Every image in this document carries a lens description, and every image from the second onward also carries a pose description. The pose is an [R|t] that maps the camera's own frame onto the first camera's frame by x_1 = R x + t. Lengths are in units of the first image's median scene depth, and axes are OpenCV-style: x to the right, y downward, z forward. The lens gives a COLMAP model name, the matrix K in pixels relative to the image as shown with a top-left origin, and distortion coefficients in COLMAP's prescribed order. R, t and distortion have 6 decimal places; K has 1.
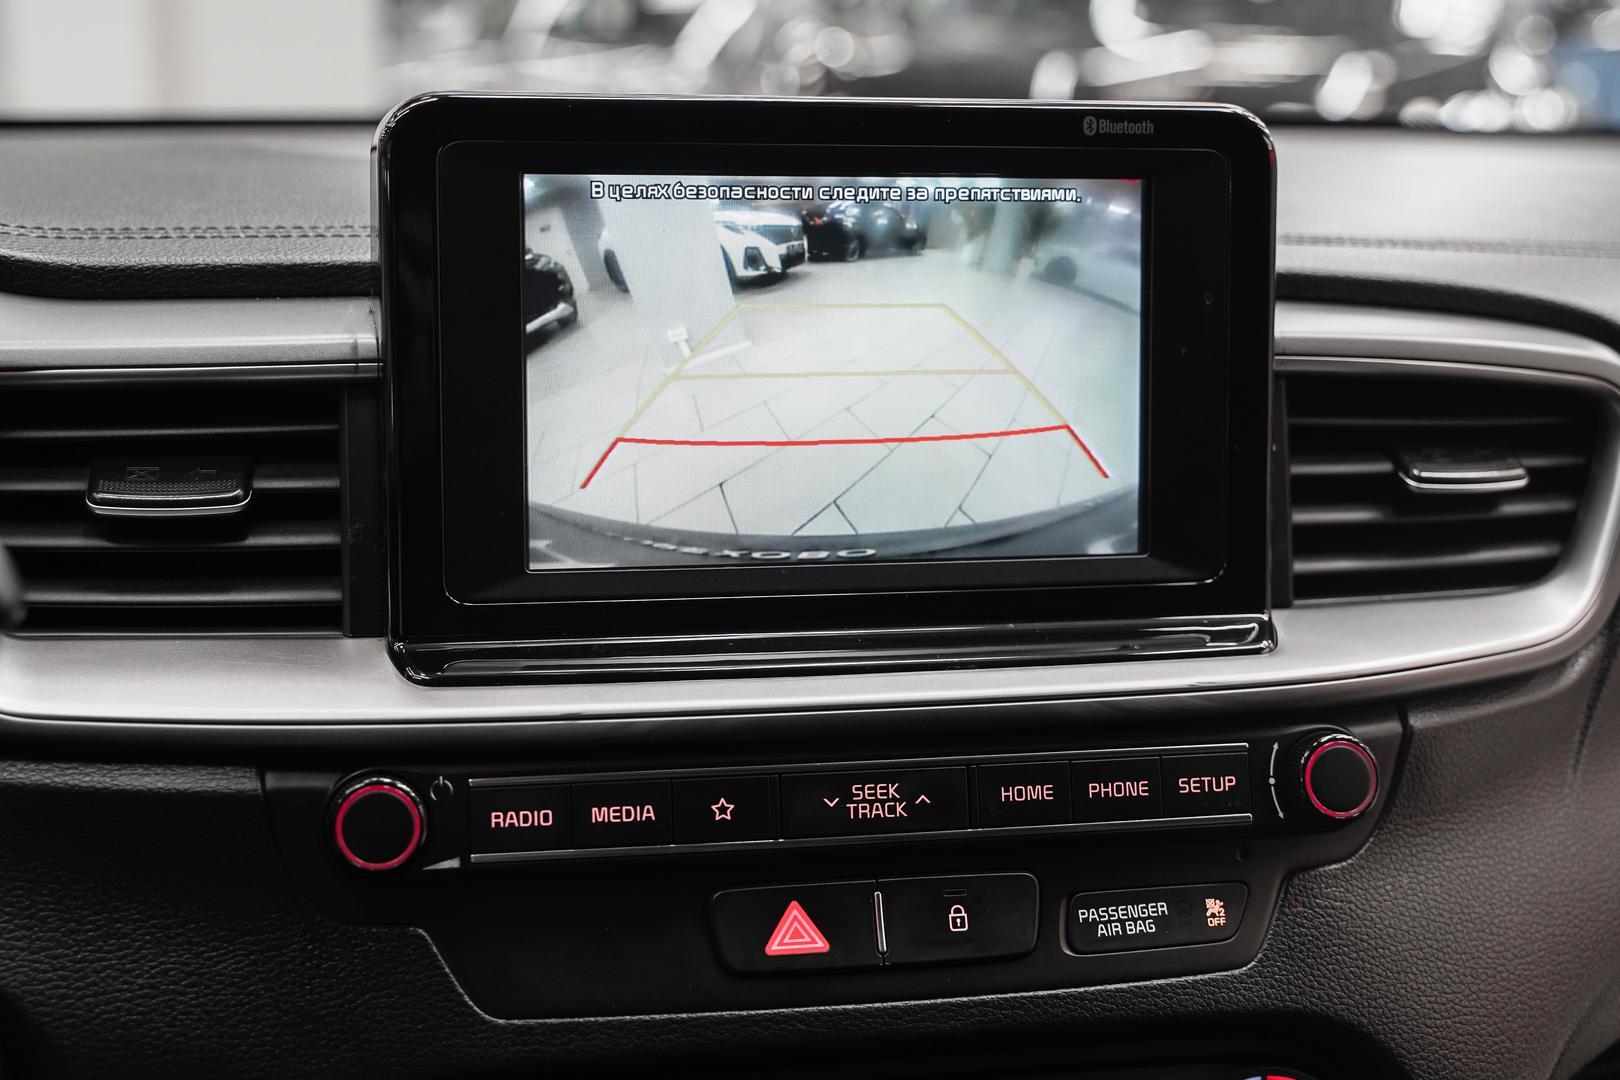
lens RADIAL K [[2229.4, 0, 742.3], [0, 2229.4, 485.2], [0, 0, 1]] dist [-0.001308, 0.000000]
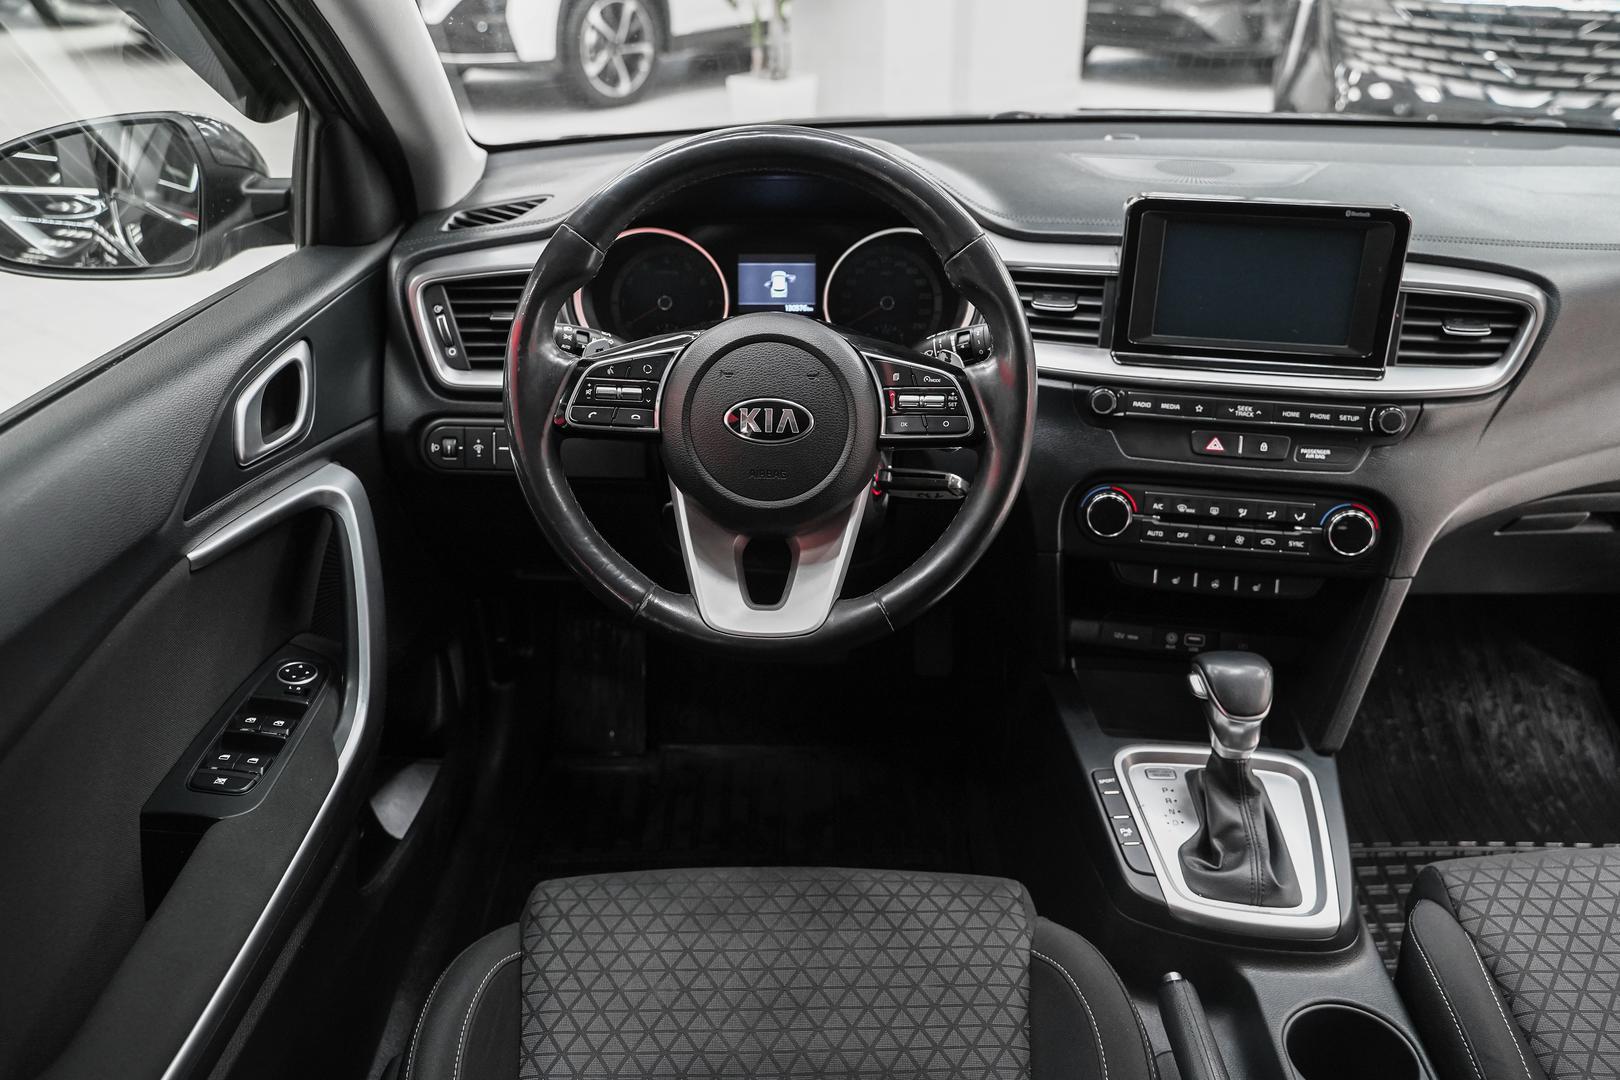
lens RADIAL K [[1252.3, 0, 825.3], [0, 1252.3, 539.8], [0, 0, 1]] dist [-0.021862, 0.014508]
pose [[0.934282, 0.154767, -0.321192, 0.105411], [-0.055749, 0.953205, 0.297140, -0.212274], [0.352149, -0.259707, 0.899190, -1.050611]]
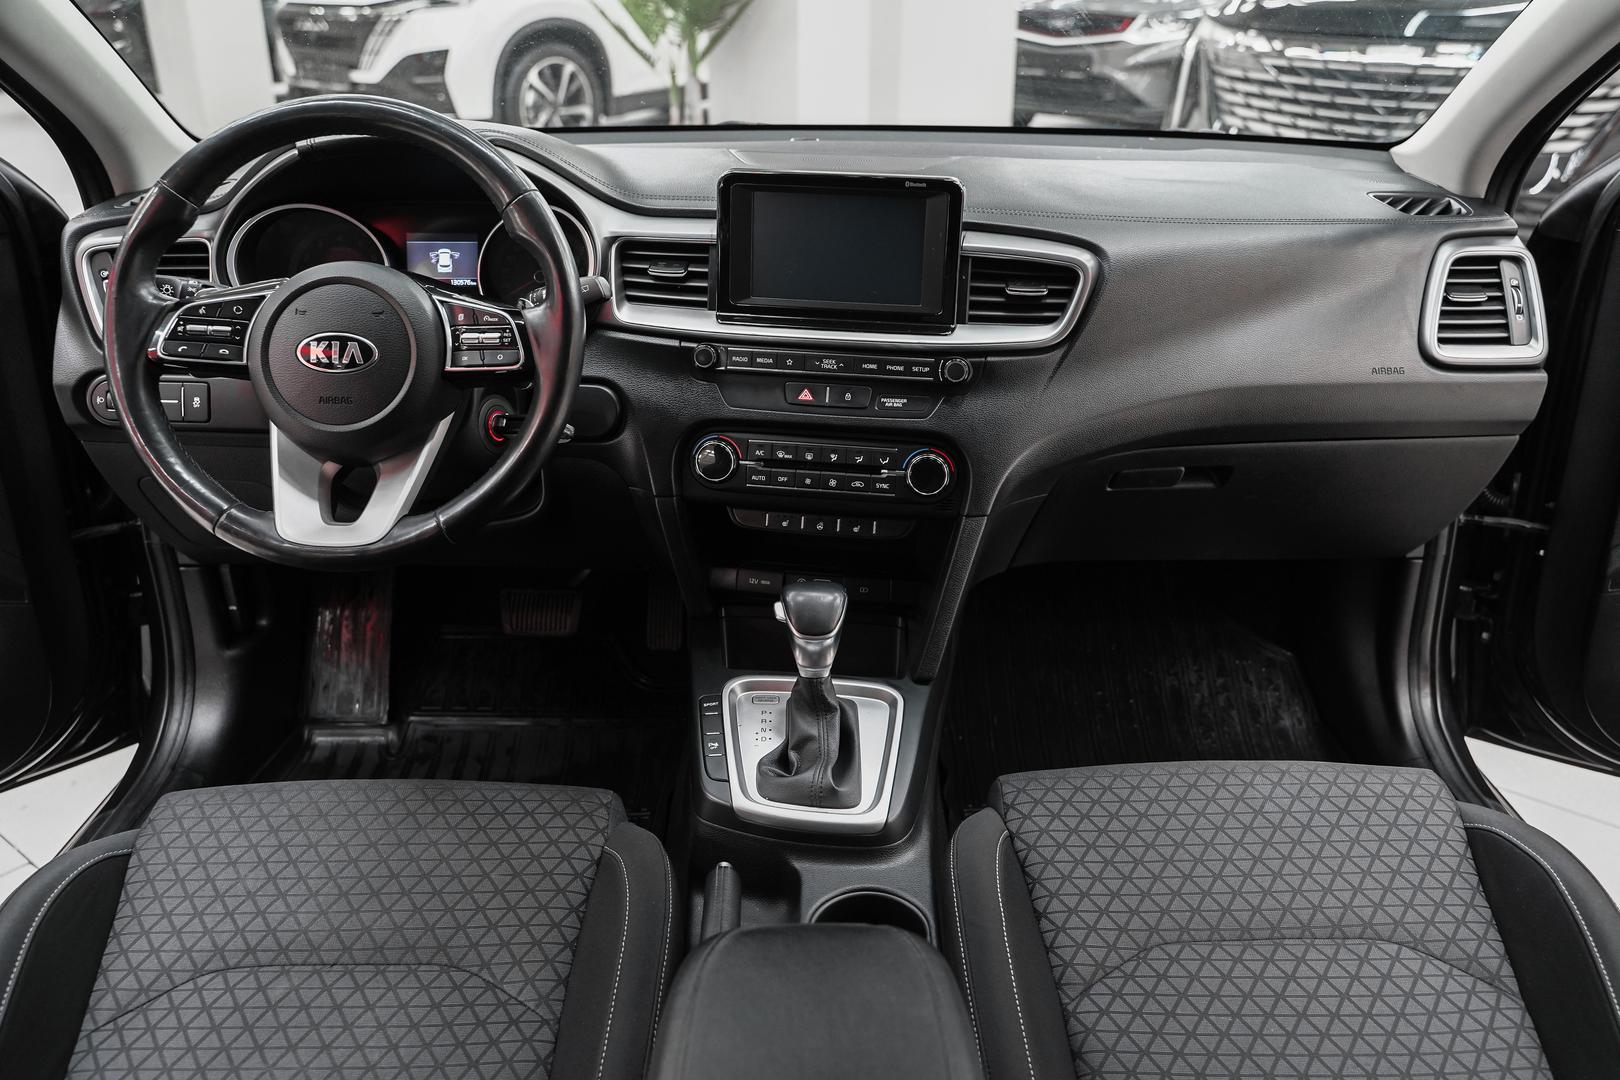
lens RADIAL K [[1252.3, 0, 811.1], [0, 1252.3, 541.3], [0, 0, 1]] dist [-0.021862, 0.014508]
pose [[0.941011, 0.139358, -0.308346, 0.738554], [-0.060719, 0.966007, 0.251286, -0.104764], [0.332883, -0.217740, 0.917485, -1.066909]]
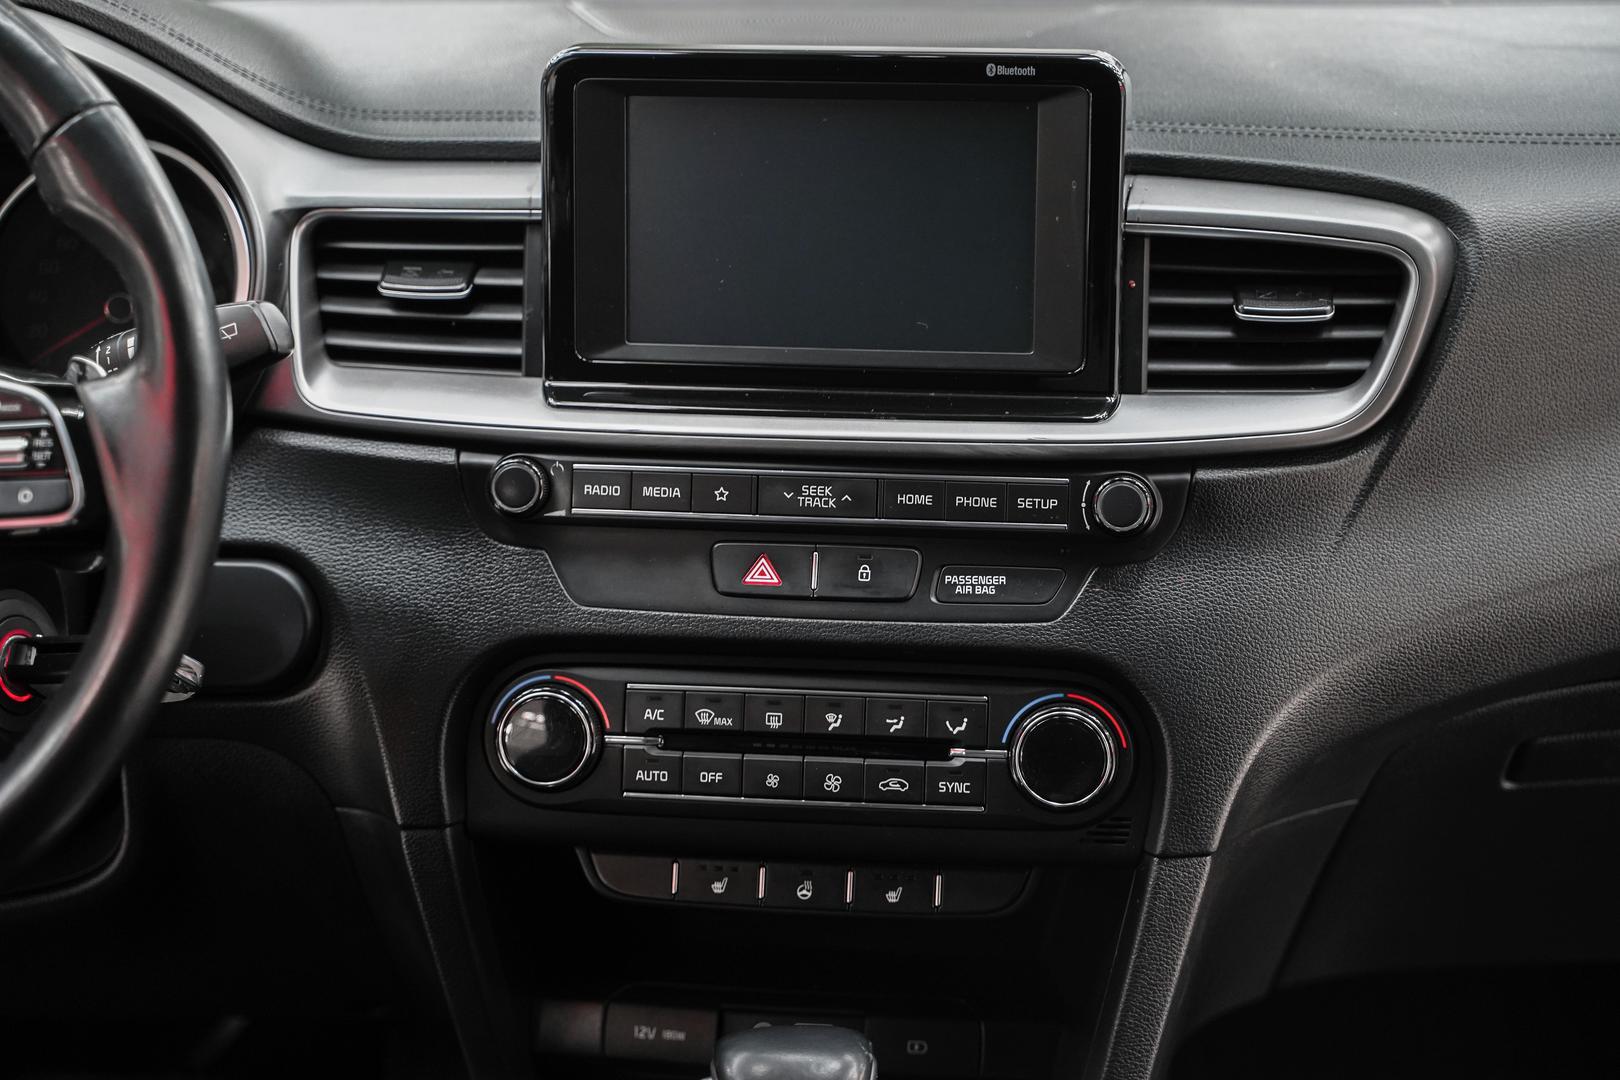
lens RADIAL K [[3158.2, 0, 811.8], [0, 3158.2, 535.6], [0, 0, 1]] dist [0.002103, 0.000000]
pose [[0.945246, 0.073971, -0.317864, 0.778109], [-0.037520, 0.992148, 0.119311, -0.101955], [0.324194, -0.100852, 0.940599, -1.143177]]
